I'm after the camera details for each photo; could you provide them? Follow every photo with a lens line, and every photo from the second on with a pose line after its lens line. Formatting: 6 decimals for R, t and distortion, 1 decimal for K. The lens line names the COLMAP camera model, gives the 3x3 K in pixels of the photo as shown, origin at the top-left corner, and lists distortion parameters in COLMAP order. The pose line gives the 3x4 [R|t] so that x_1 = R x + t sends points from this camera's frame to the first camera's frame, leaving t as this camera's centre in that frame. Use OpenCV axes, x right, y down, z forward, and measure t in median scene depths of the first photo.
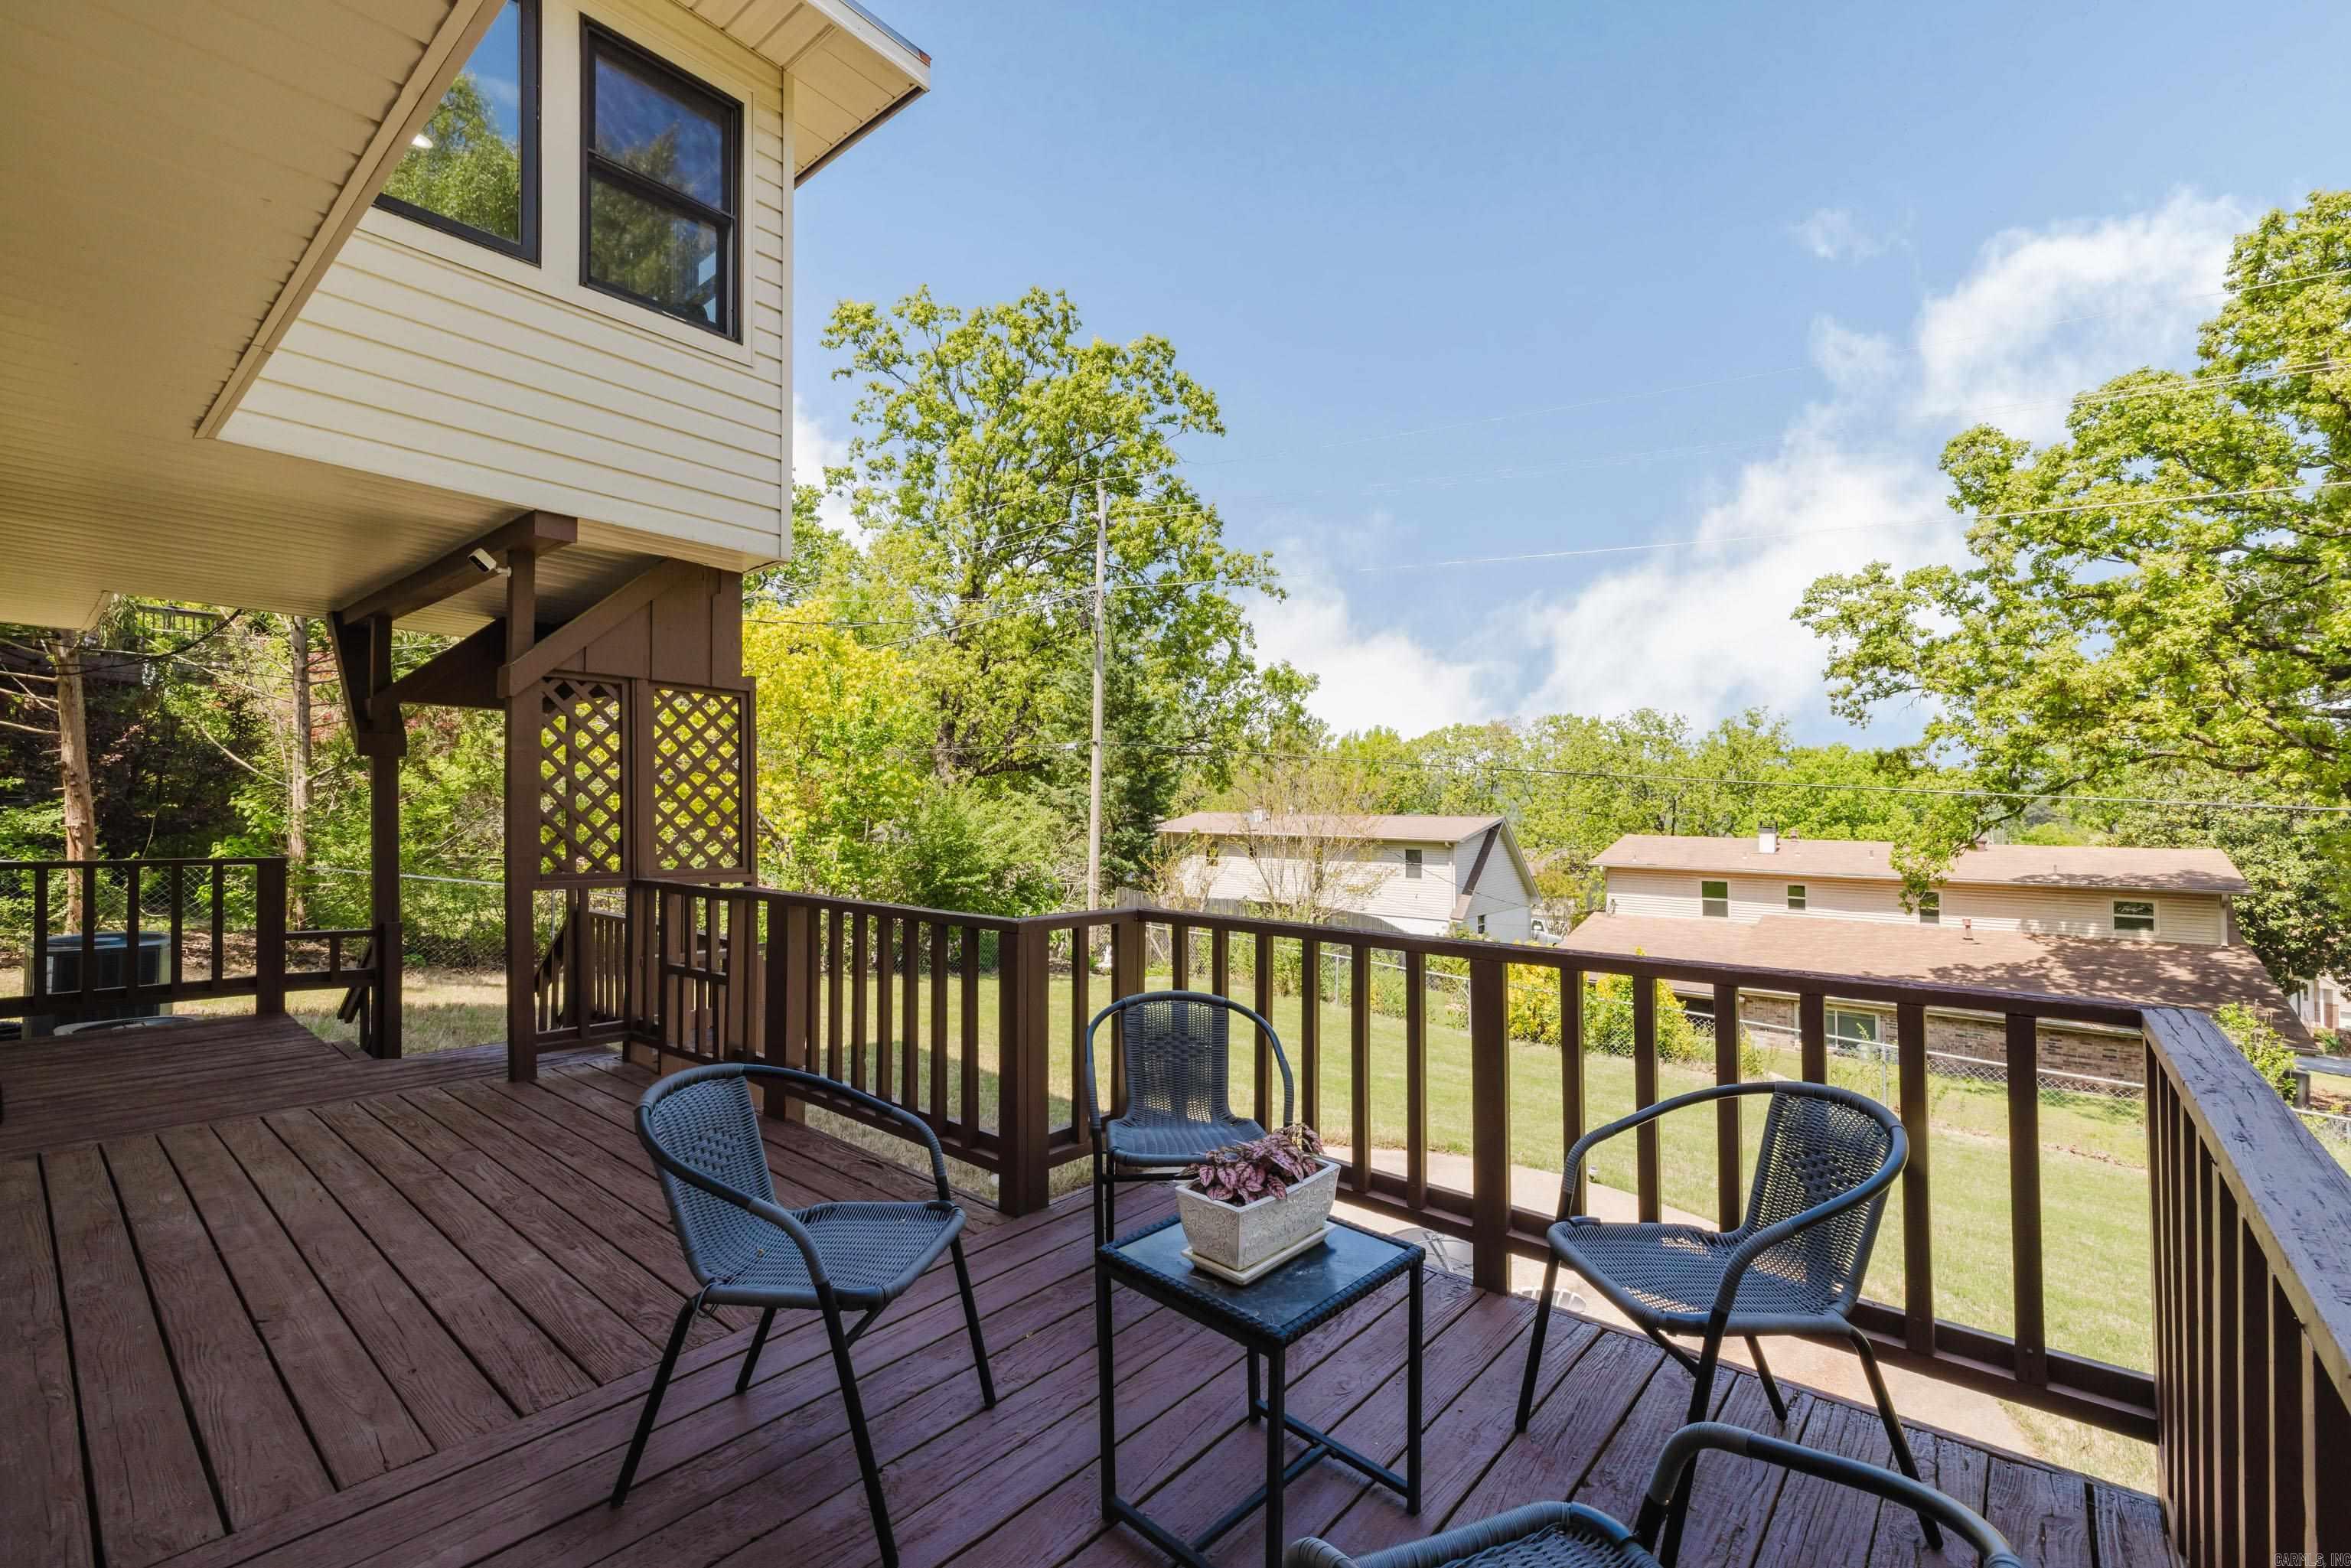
lens RADIAL K [[1000.7, 0, 1175.3], [0, 1000.7, 796.7], [0, 0, 1]] dist [0.000212, 0.000000]
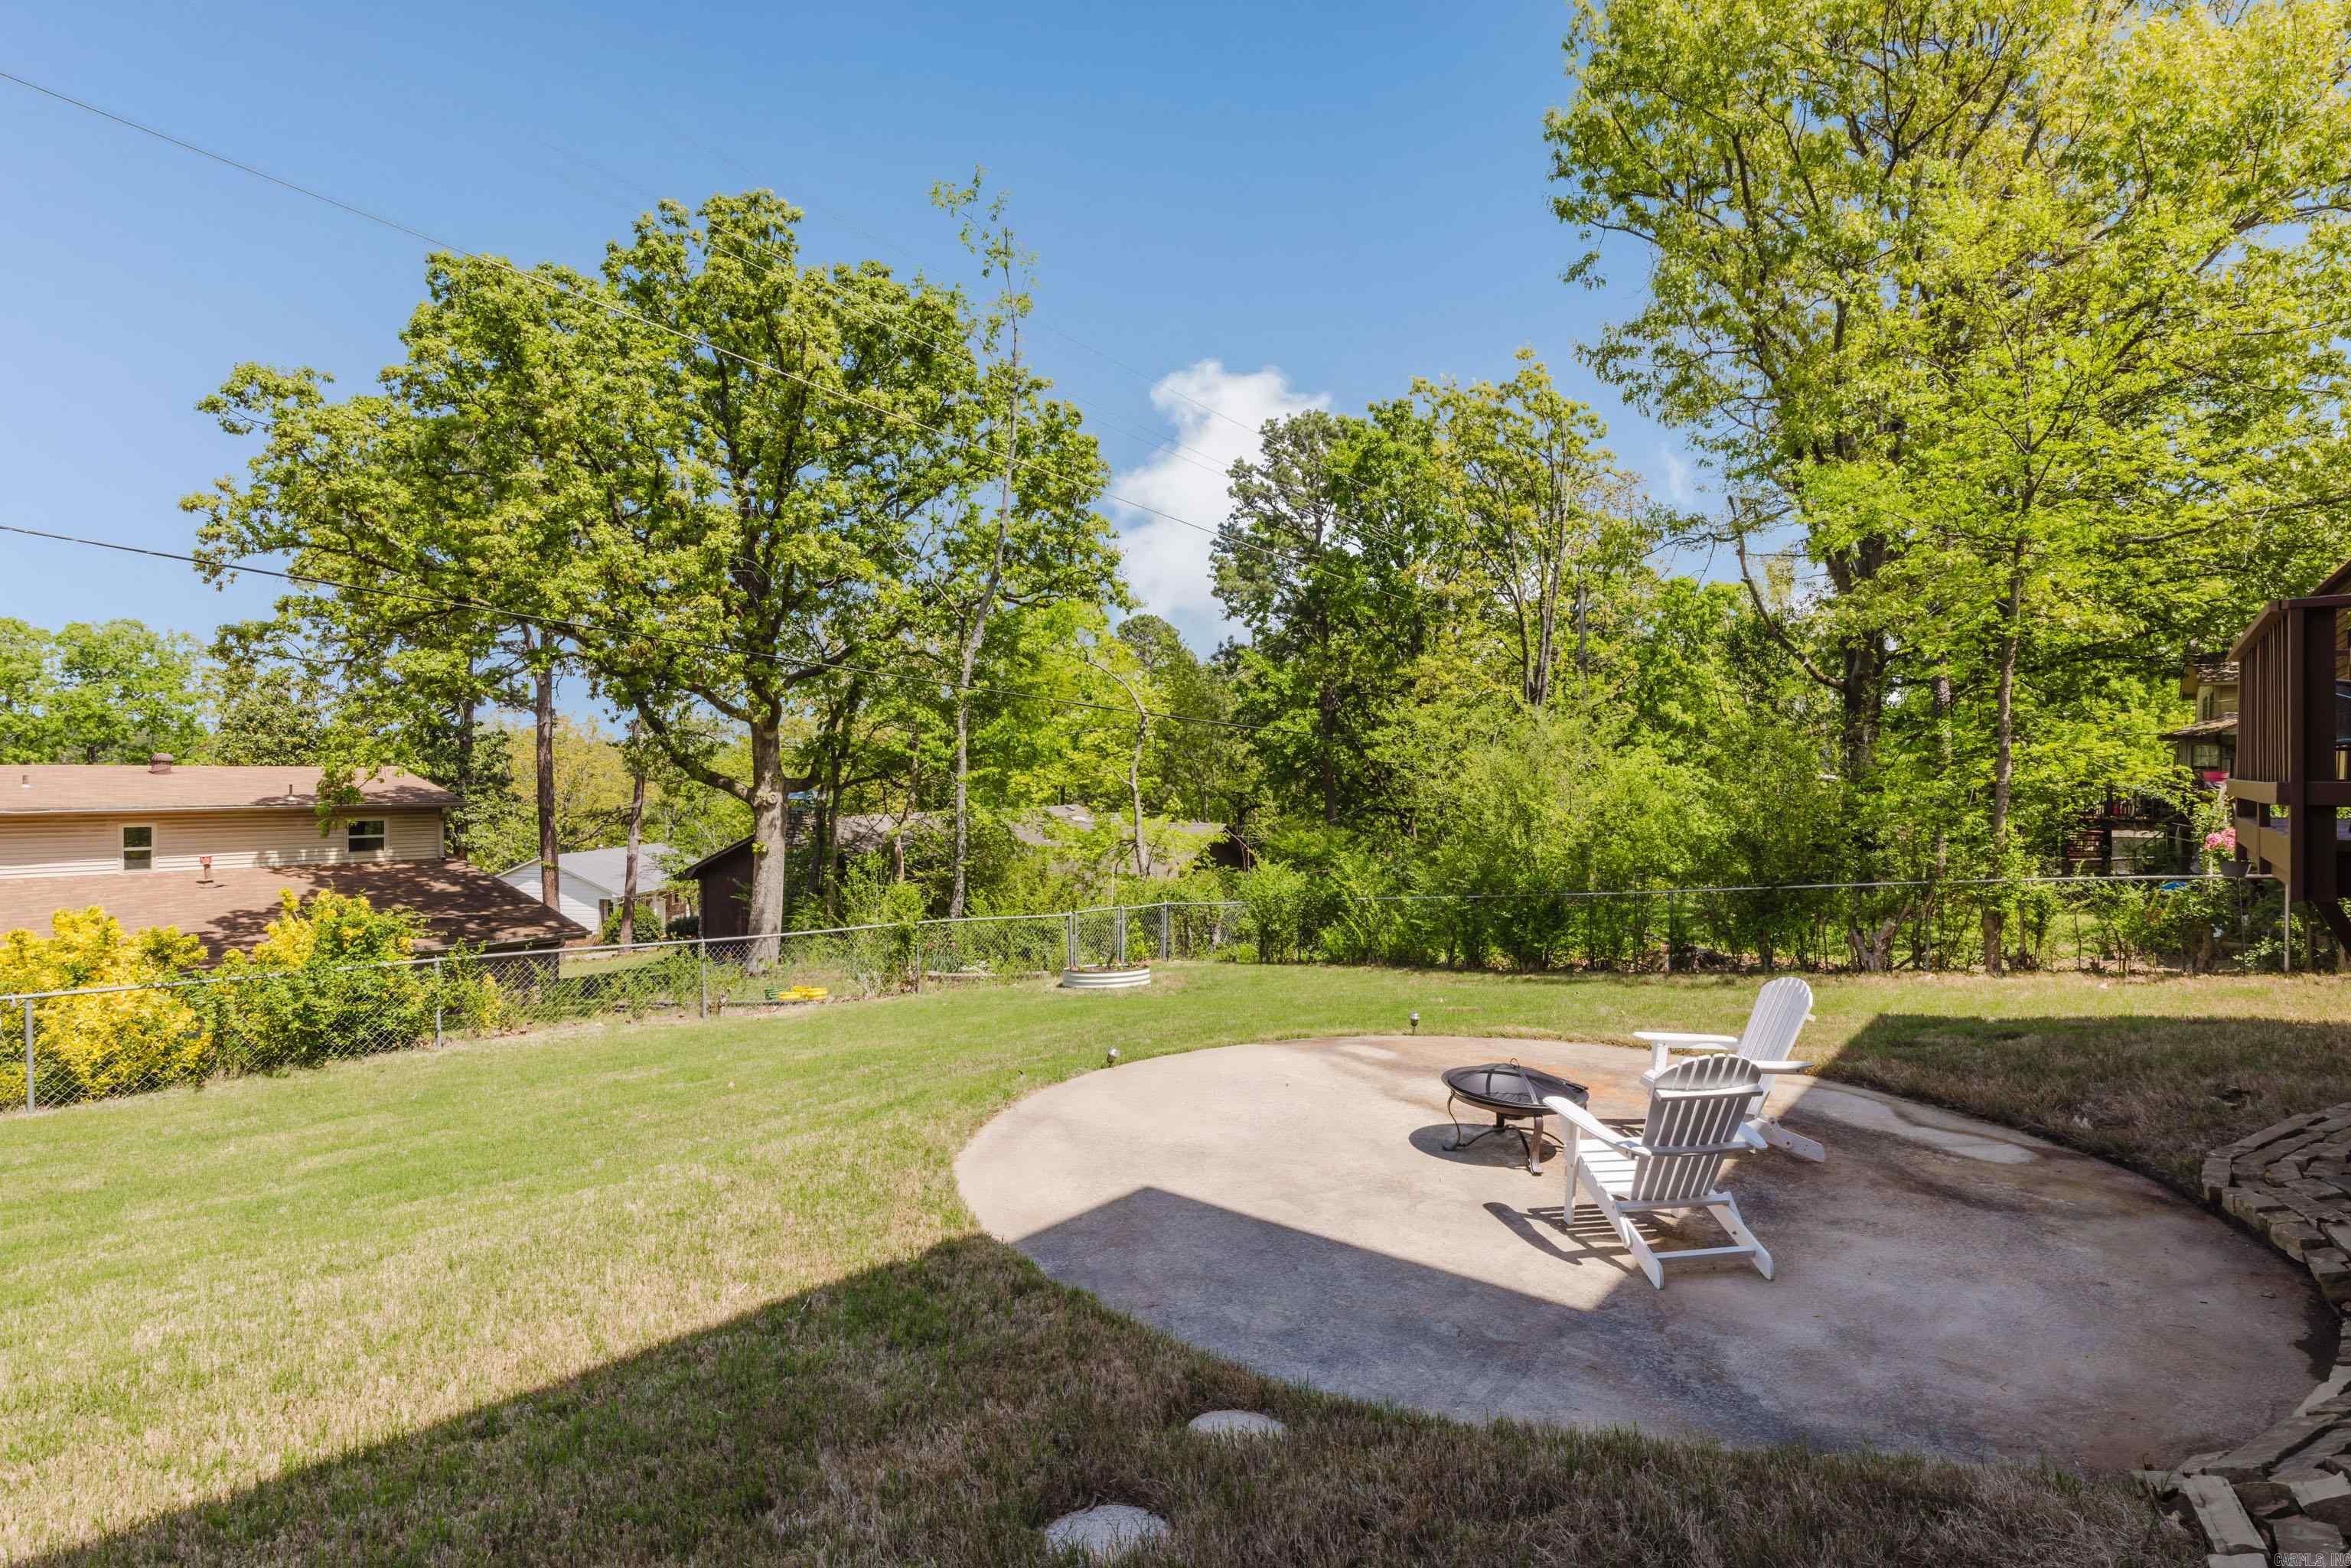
lens RADIAL K [[1192.9, 0, 1179.4], [0, 1192.9, 818.9], [0, 0, 1]] dist [0.000298, -0.001104]
pose [[-0.033510, -0.049738, 0.998200, -0.160660], [-0.014056, 0.998686, 0.049290, 0.036801], [-0.999340, -0.012379, -0.034165, 0.276261]]
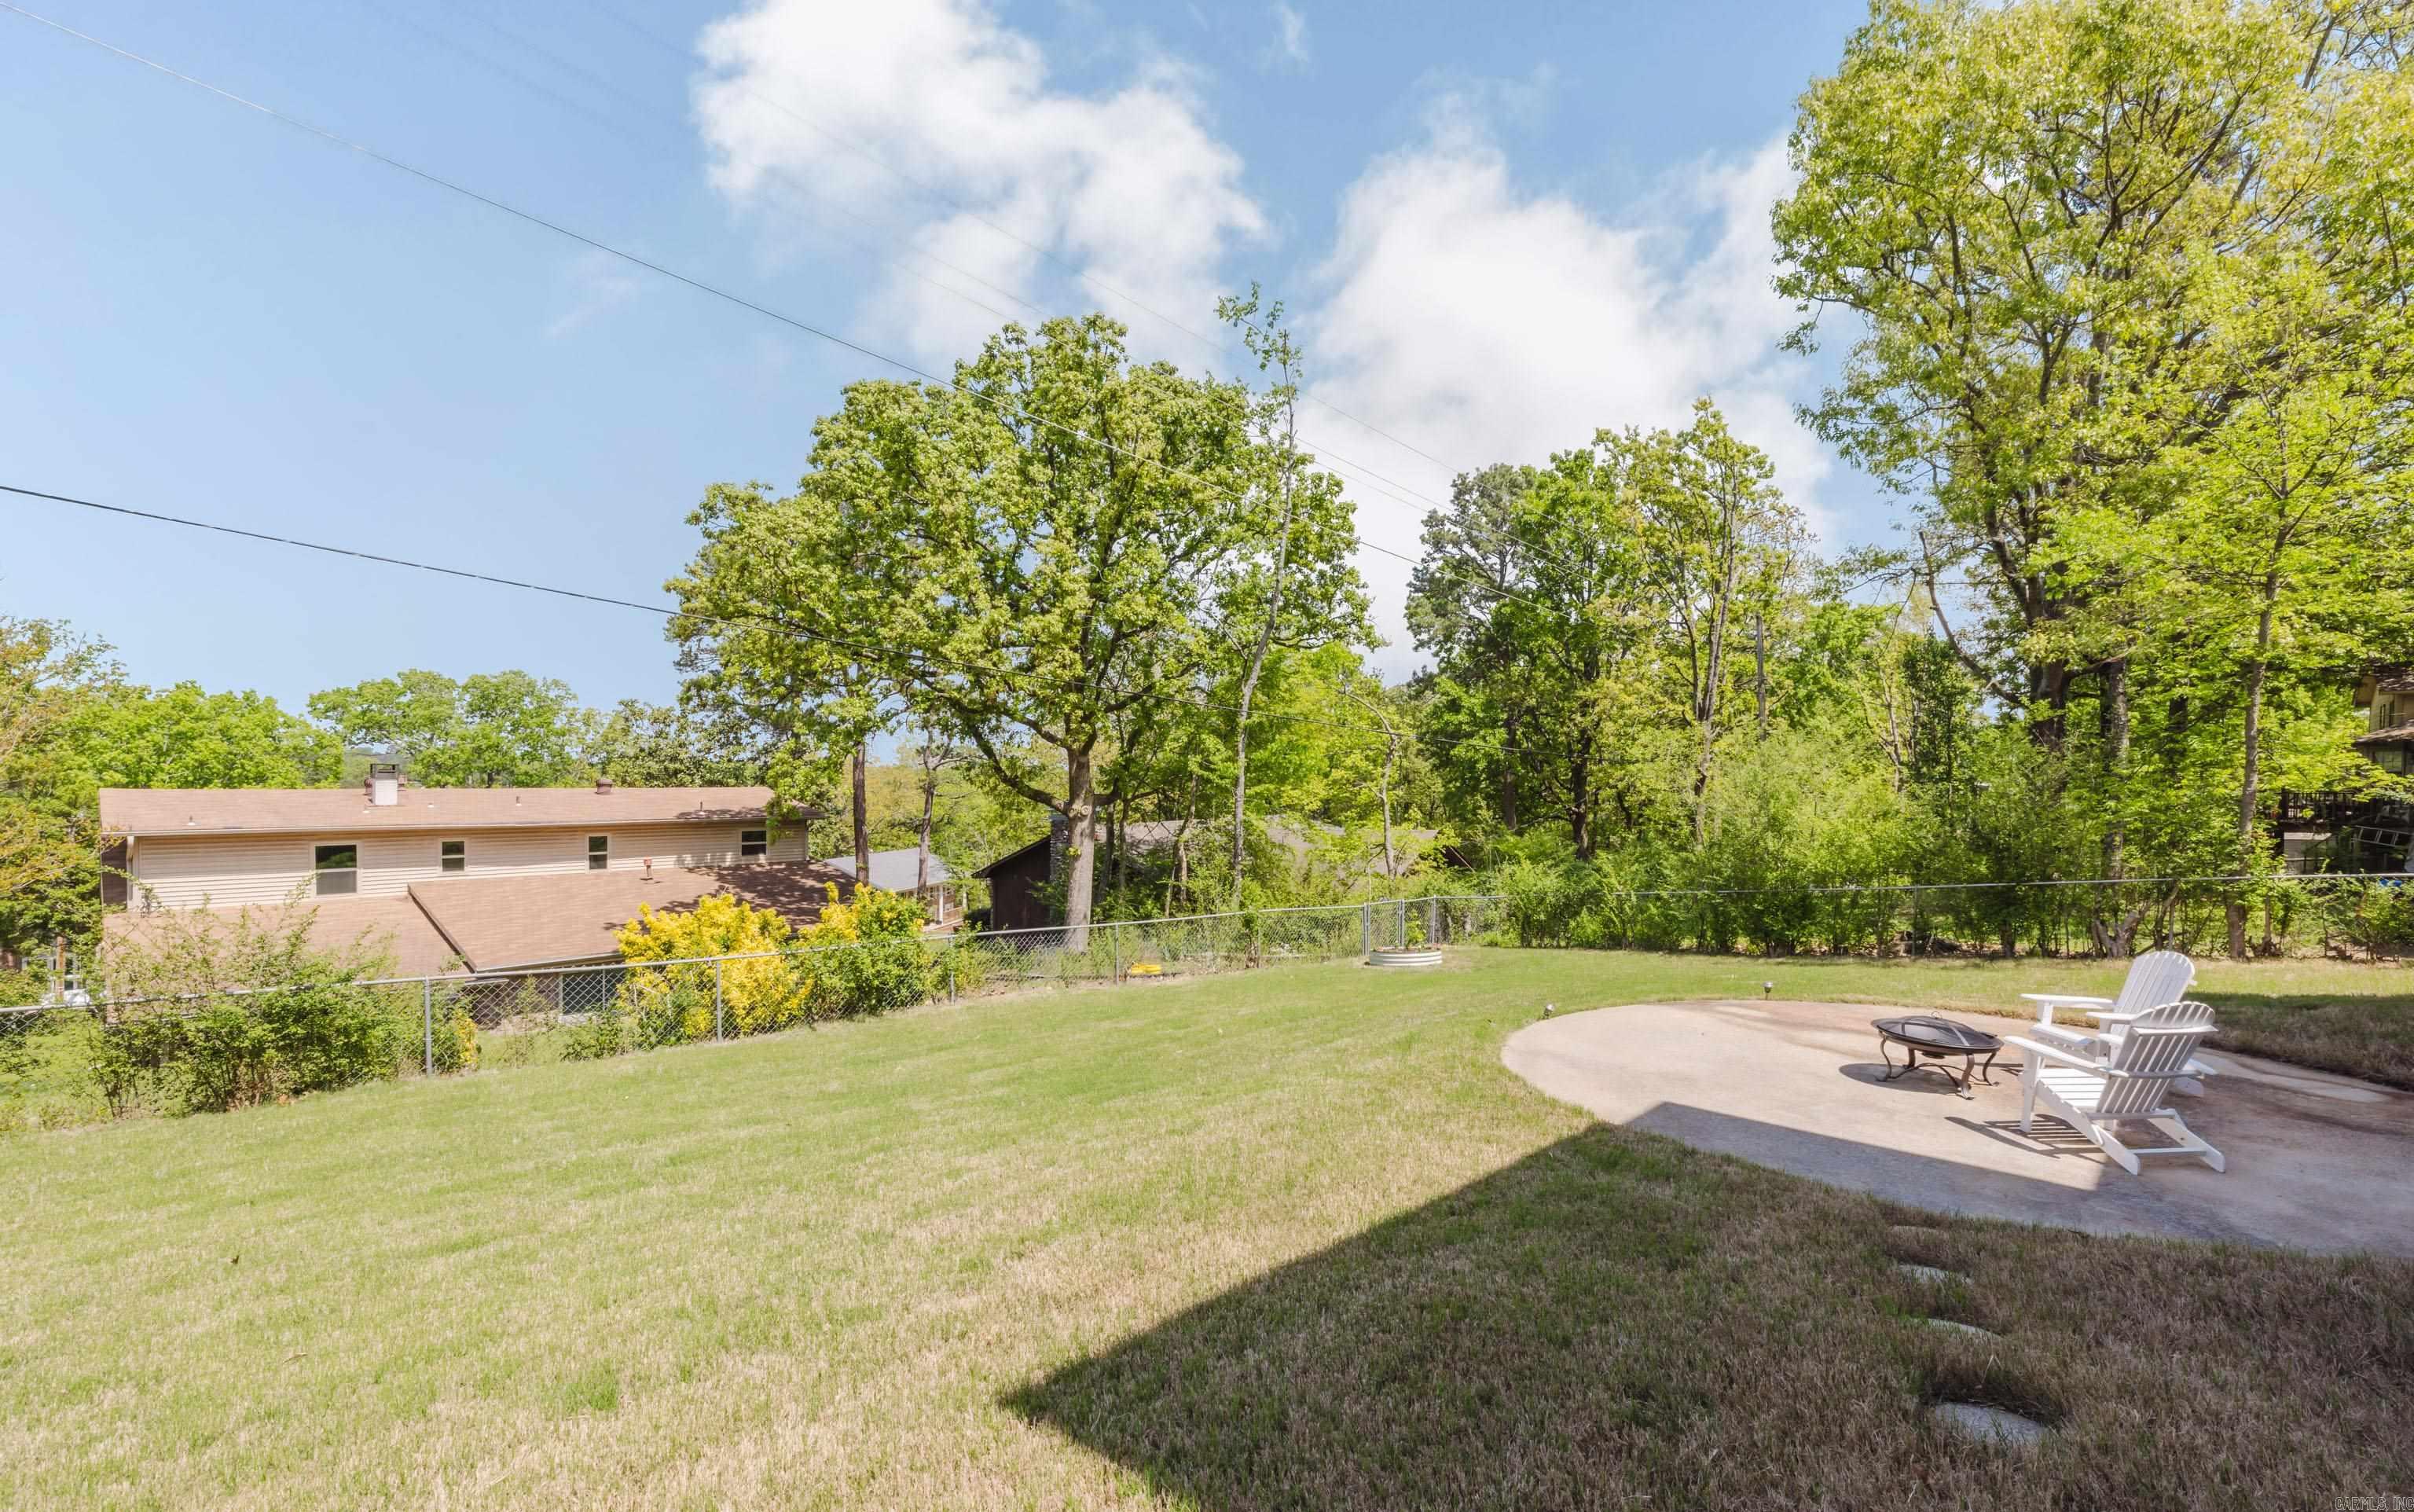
lens RADIAL K [[1049.1, 0, 1217.8], [0, 1049.1, 843.8], [0, 0, 1]] dist [0.000580, 0.001499]
pose [[0.076854, -0.066876, 0.994797, -0.204018], [-0.003814, 0.997721, 0.067367, 0.034805], [-0.997035, -0.008971, 0.076424, 0.357138]]
